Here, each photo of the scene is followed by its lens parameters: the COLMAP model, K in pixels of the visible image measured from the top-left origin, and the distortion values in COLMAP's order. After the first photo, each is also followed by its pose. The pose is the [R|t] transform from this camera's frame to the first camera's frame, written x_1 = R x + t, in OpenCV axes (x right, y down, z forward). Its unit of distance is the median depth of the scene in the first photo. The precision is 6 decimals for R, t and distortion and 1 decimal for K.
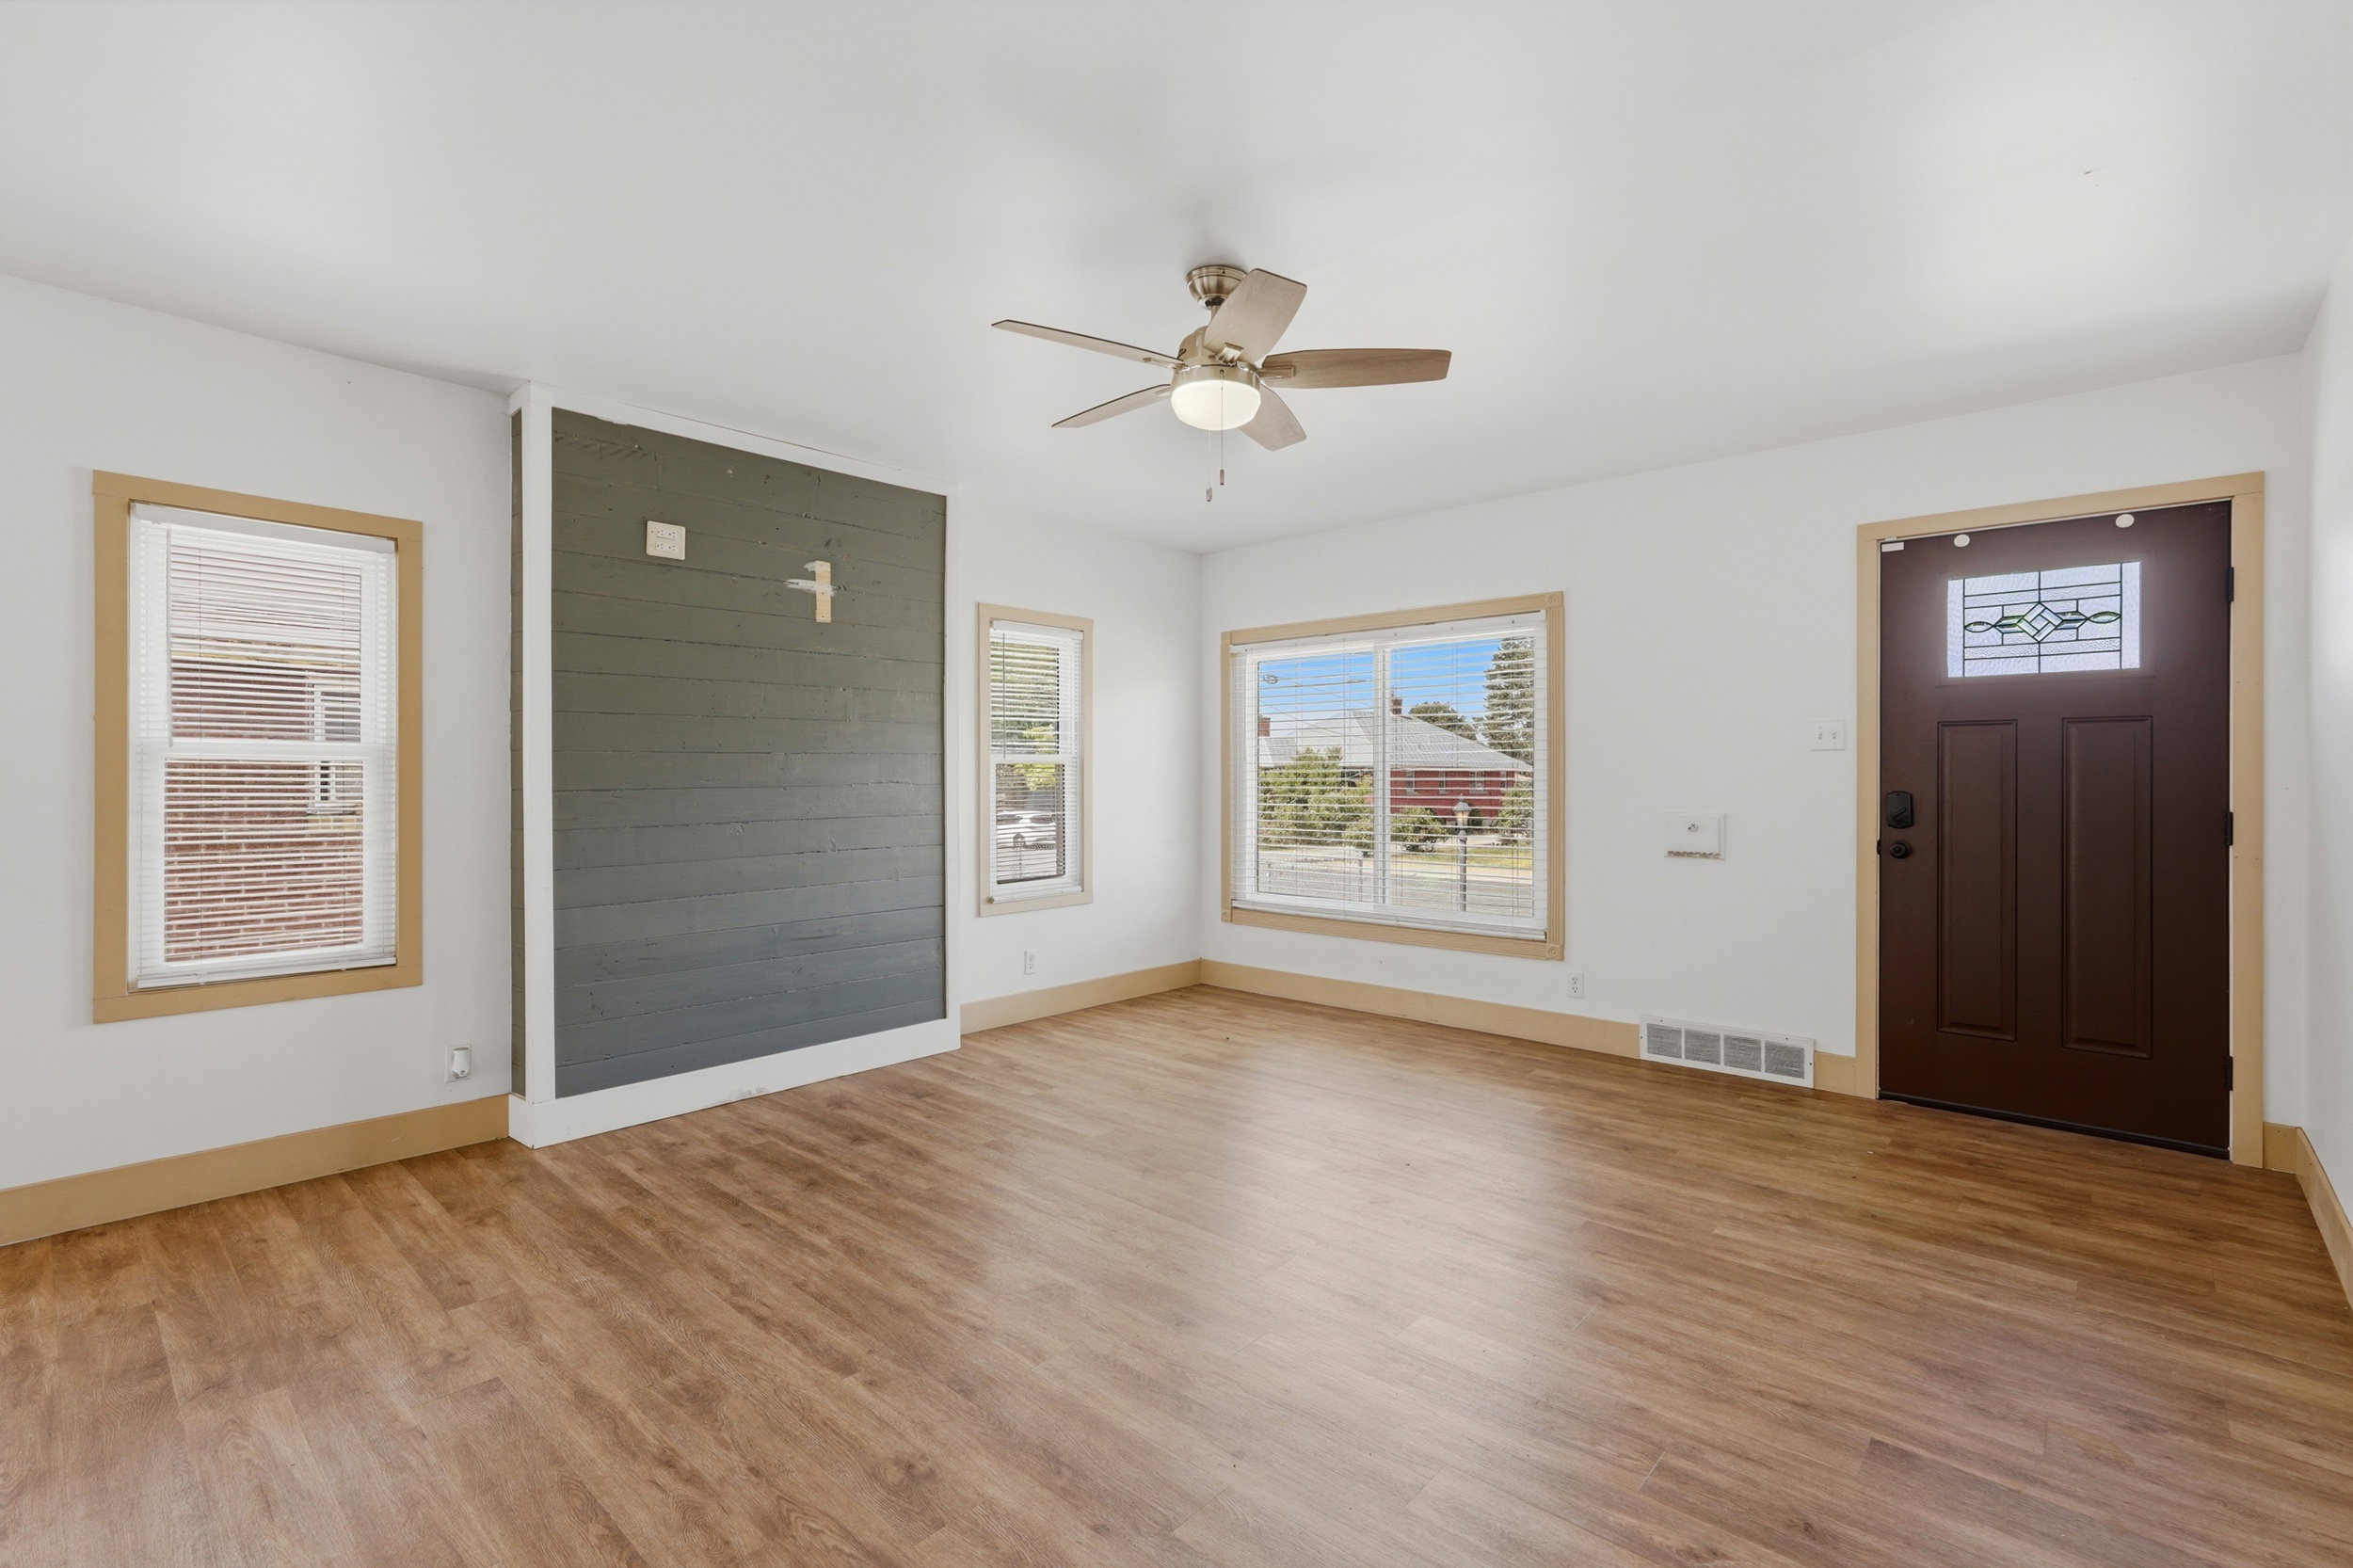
lens RADIAL K [[1054.1, 0, 1181.9], [0, 1054.1, 780.9], [0, 0, 1]] dist [-0.016470, 0.000366]
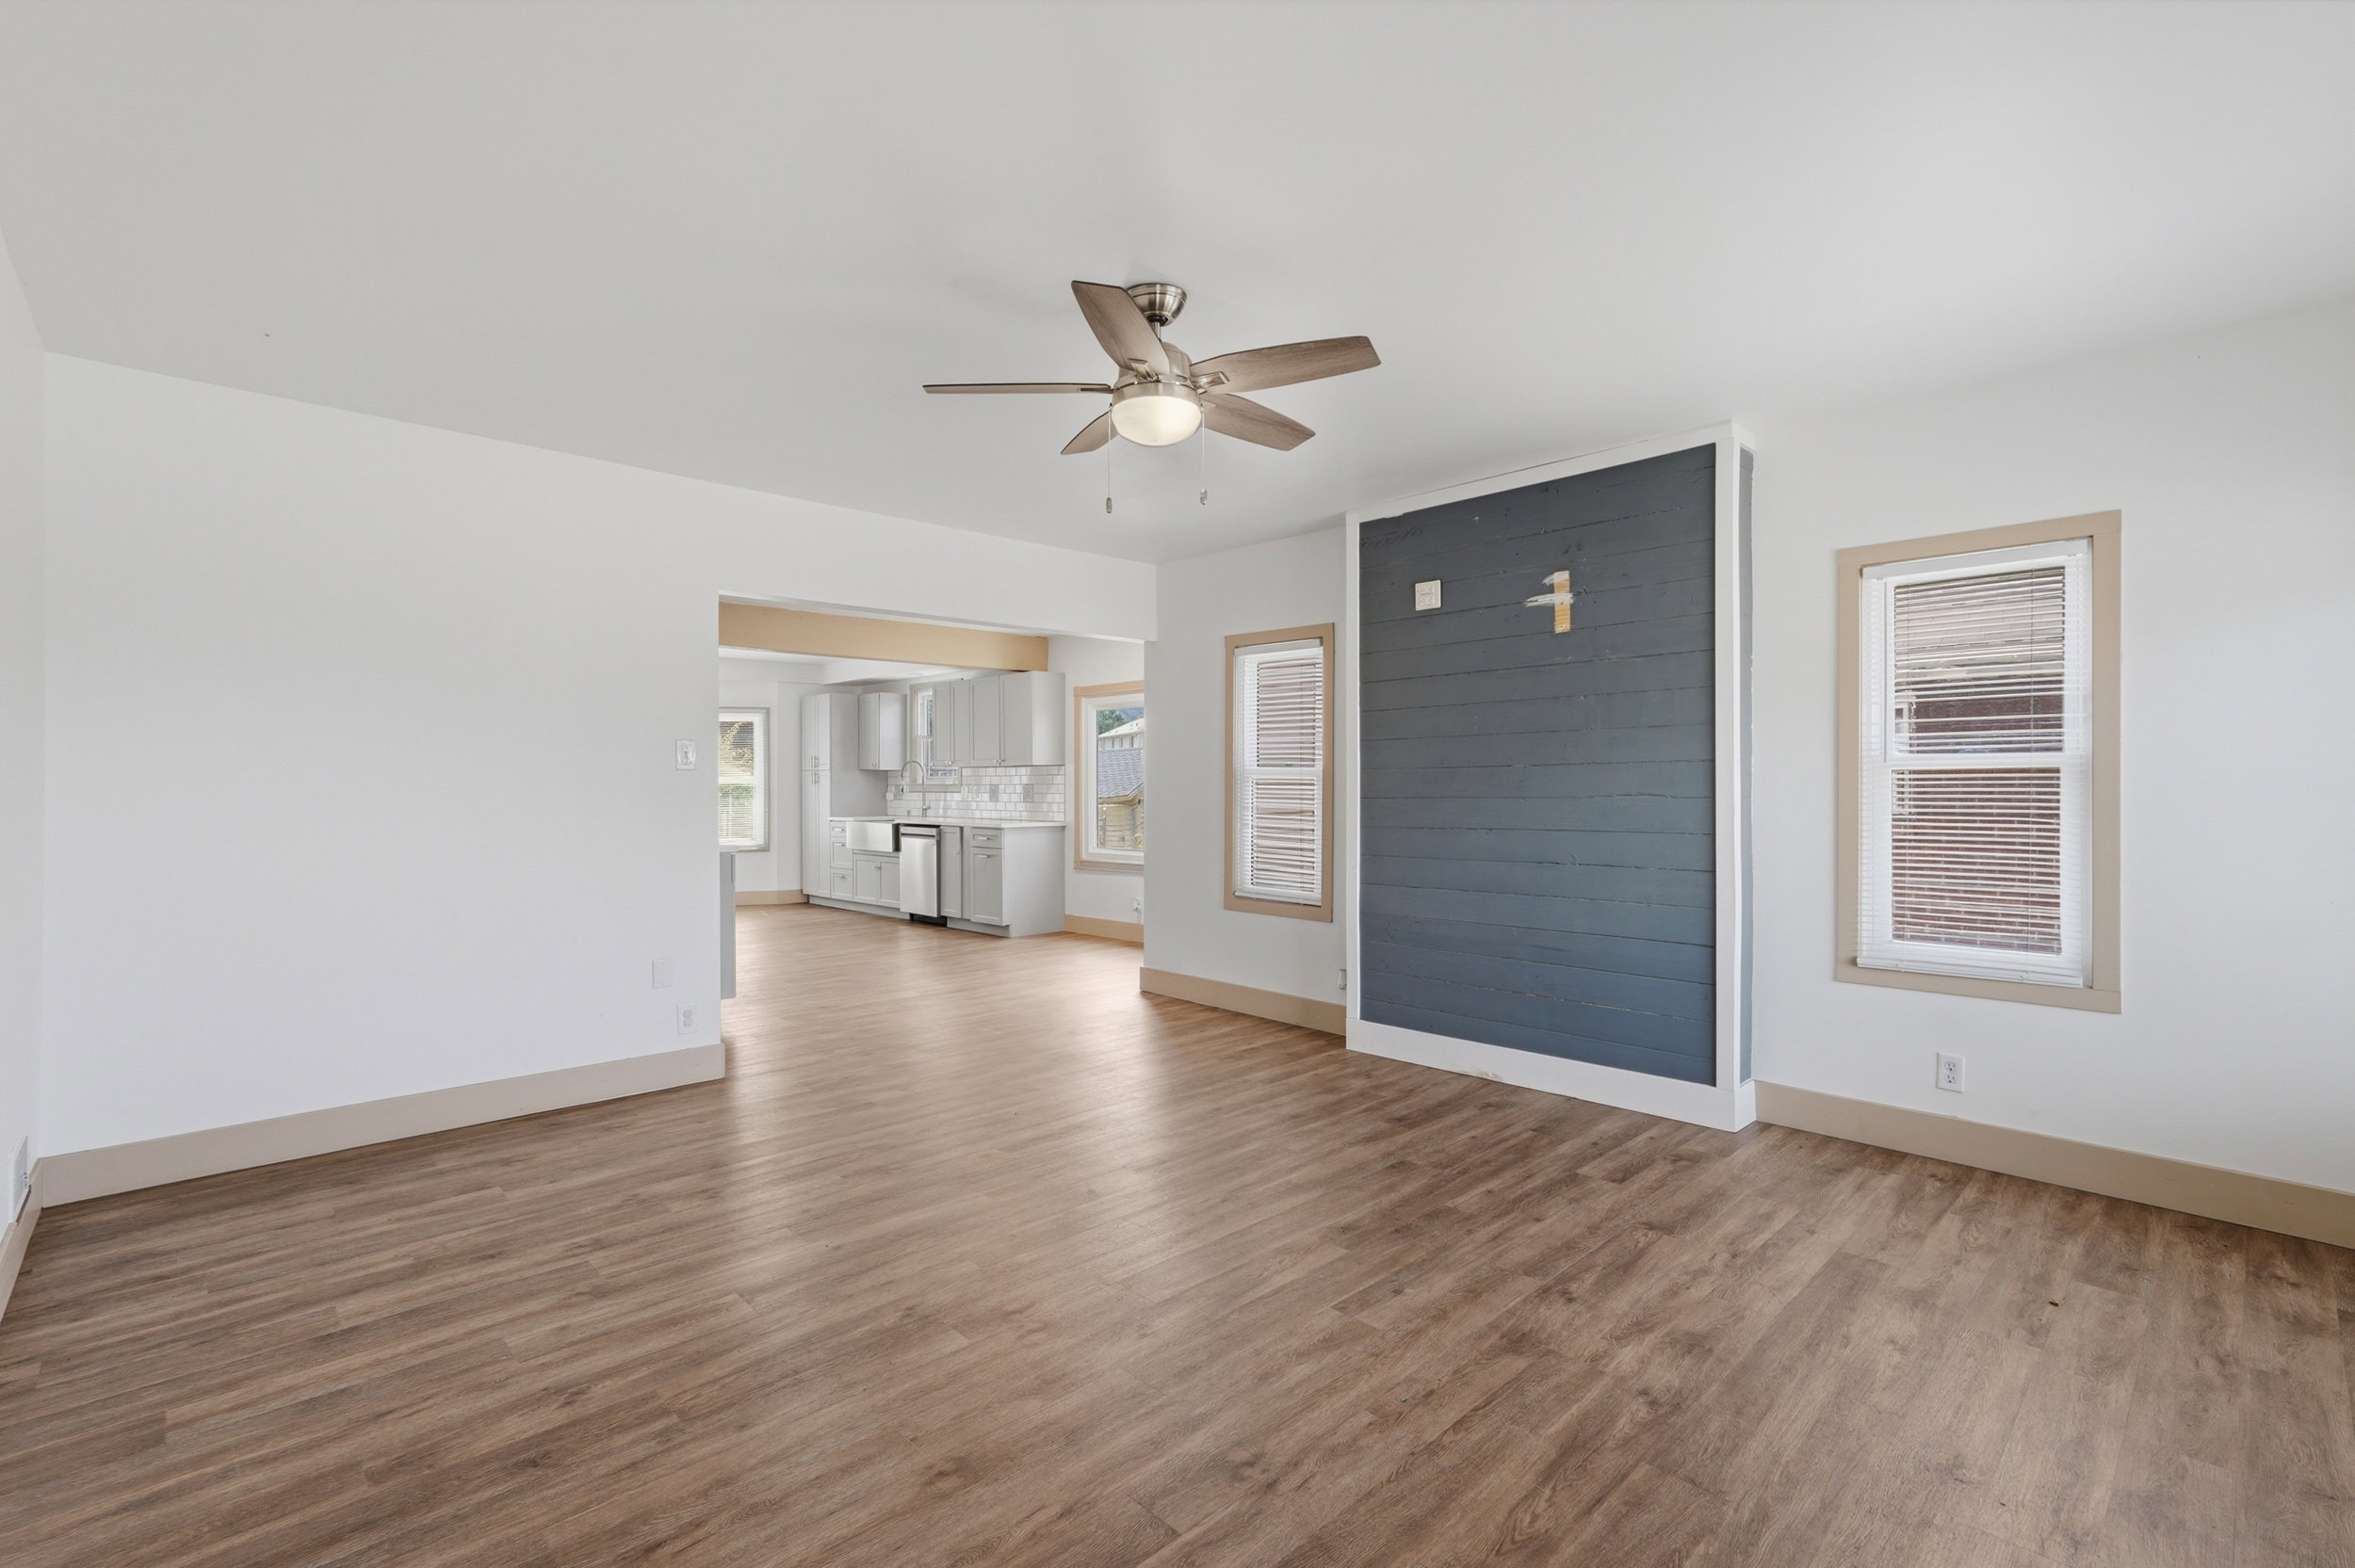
lens RADIAL K [[1054.9, 0, 1181.2], [0, 1054.9, 783.5], [0, 0, 1]] dist [-0.016470, 0.000366]
pose [[-0.073129, -0.002151, -0.997320, 0.762153], [-0.005074, 0.999986, -0.001785, -0.005433], [0.997310, 0.004929, -0.073139, 0.809625]]
